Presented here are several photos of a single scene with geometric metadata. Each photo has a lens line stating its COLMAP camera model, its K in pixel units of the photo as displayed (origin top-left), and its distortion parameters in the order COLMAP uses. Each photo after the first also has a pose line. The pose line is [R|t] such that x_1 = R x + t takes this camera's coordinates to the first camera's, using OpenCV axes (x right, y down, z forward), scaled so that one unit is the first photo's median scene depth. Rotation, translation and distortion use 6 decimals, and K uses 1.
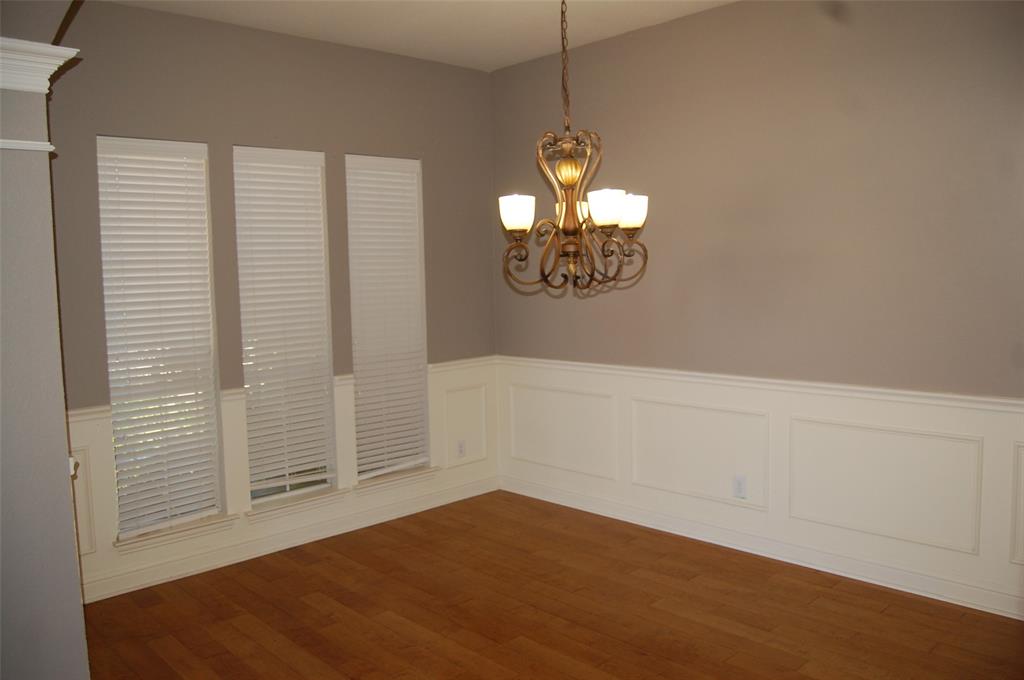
lens RADIAL K [[798.4, 0, 507.0], [0, 798.4, 338.8], [0, 0, 1]] dist [-0.099381, 0.042003]
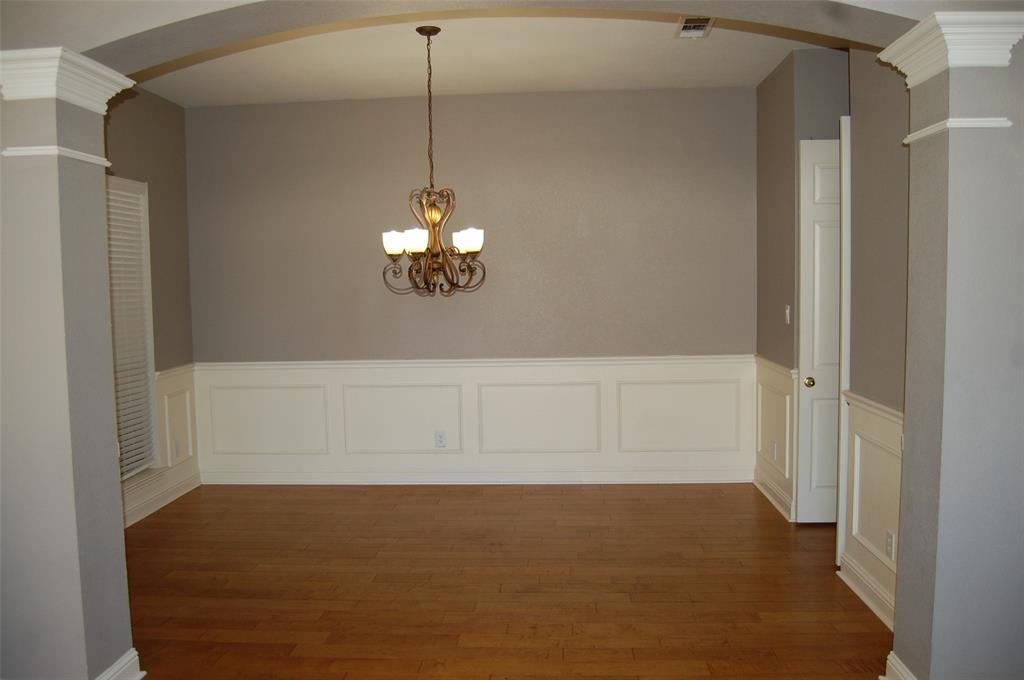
lens RADIAL K [[798.4, 0, 507.0], [0, 798.4, 338.8], [0, 0, 1]] dist [-0.099381, 0.042003]
pose [[0.734803, -0.036948, 0.677273, -0.848475], [0.059400, 0.998184, -0.009990, 0.046830], [-0.675674, 0.047571, 0.735664, -0.189257]]
